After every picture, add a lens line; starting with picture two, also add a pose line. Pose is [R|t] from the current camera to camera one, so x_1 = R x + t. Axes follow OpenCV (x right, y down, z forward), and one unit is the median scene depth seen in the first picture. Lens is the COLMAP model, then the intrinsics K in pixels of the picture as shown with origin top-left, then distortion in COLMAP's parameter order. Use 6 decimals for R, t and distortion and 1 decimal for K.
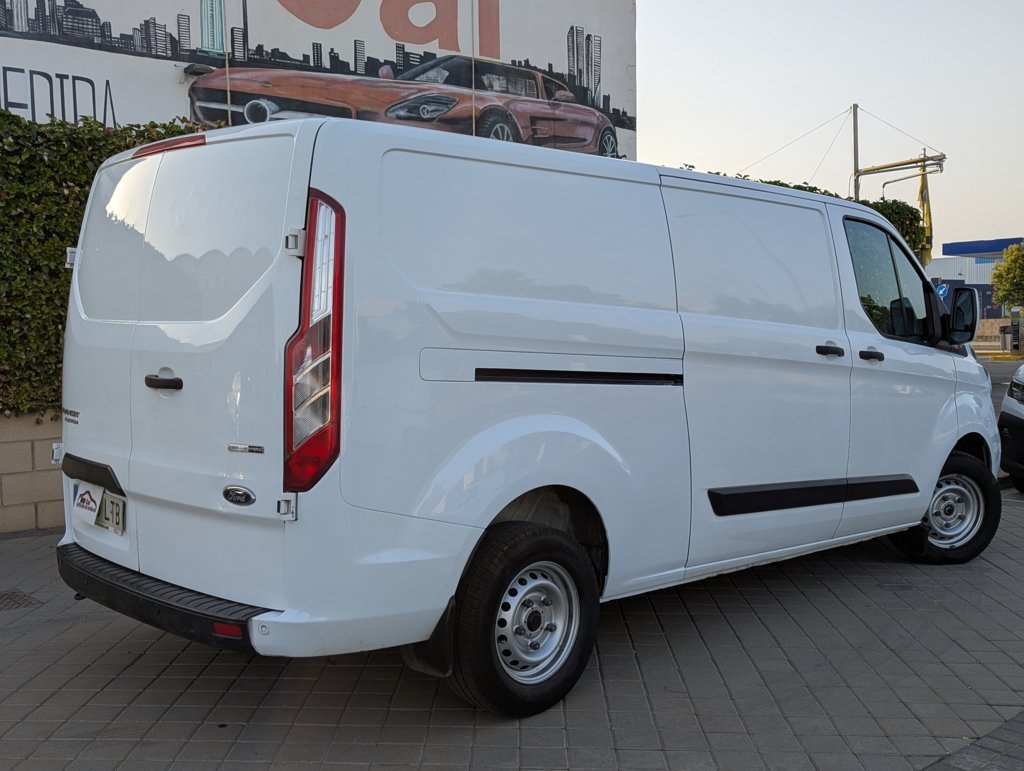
lens RADIAL K [[1150.0, 0, 513.1], [0, 1150.0, 386.4], [0, 0, 1]] dist [0.020159, 0.000000]
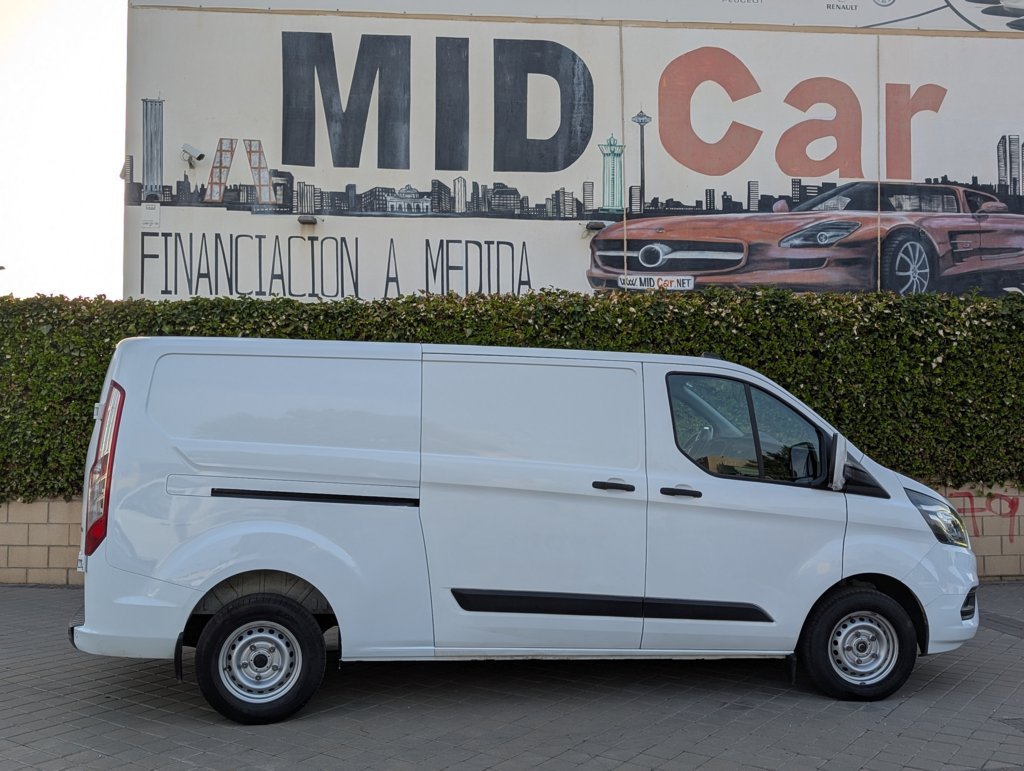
lens RADIAL K [[1150.0, 0, 502.9], [0, 1150.0, 381.6], [0, 0, 1]] dist [0.020159, 0.000000]
pose [[0.817644, -0.006948, -0.575682, 0.326769], [-0.045420, 0.996032, -0.076533, -0.015853], [0.573929, 0.088724, 0.814084, -0.016881]]
